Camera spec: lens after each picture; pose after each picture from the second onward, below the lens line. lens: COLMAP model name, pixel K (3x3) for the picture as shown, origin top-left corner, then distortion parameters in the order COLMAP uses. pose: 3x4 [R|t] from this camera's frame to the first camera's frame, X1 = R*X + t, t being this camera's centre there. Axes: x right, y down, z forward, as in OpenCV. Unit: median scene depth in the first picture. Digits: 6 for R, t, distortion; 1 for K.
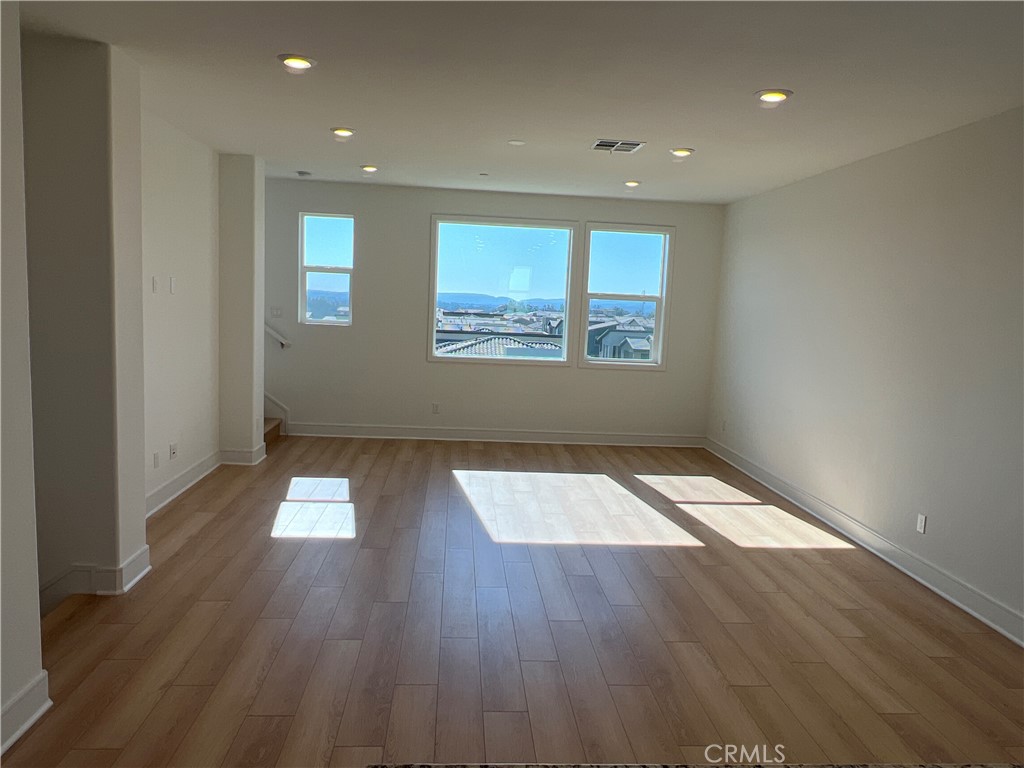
lens RADIAL K [[719.5, 0, 510.8], [0, 719.5, 382.8], [0, 0, 1]] dist [0.008333, -0.016171]
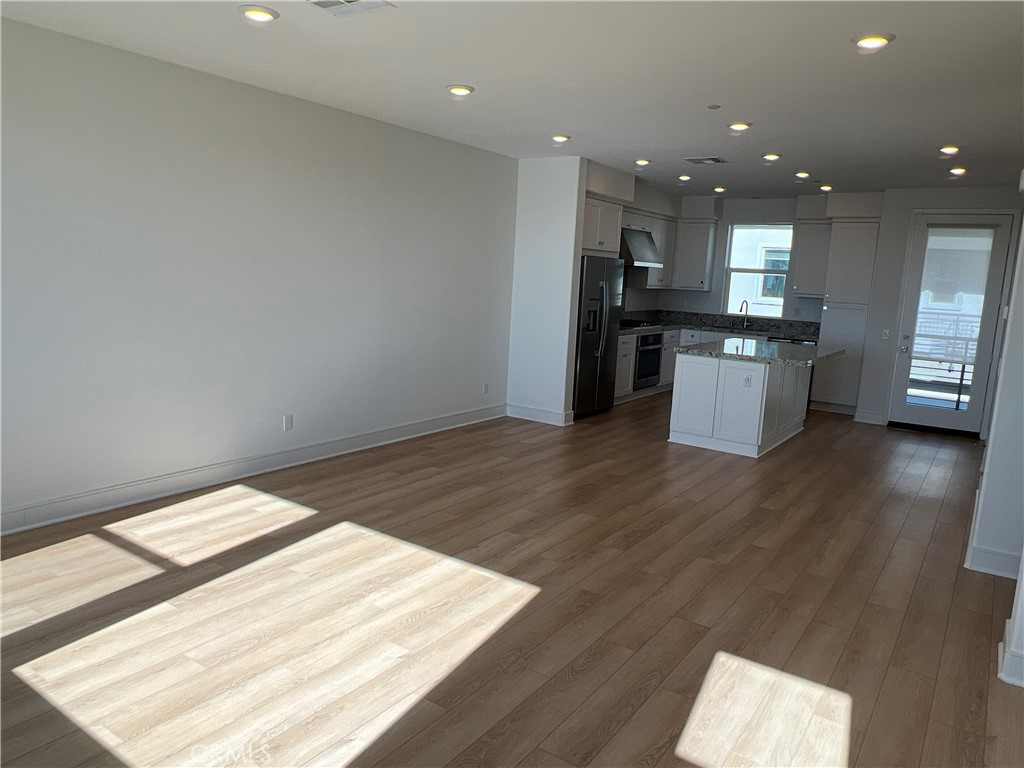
lens RADIAL K [[719.5, 0, 509.7], [0, 719.5, 383.6], [0, 0, 1]] dist [0.008333, -0.016171]
pose [[-0.773865, -0.184132, 0.605994, -0.422588], [-0.009736, 0.960151, 0.279311, -0.199885], [-0.633276, 0.210249, -0.744820, 1.525493]]
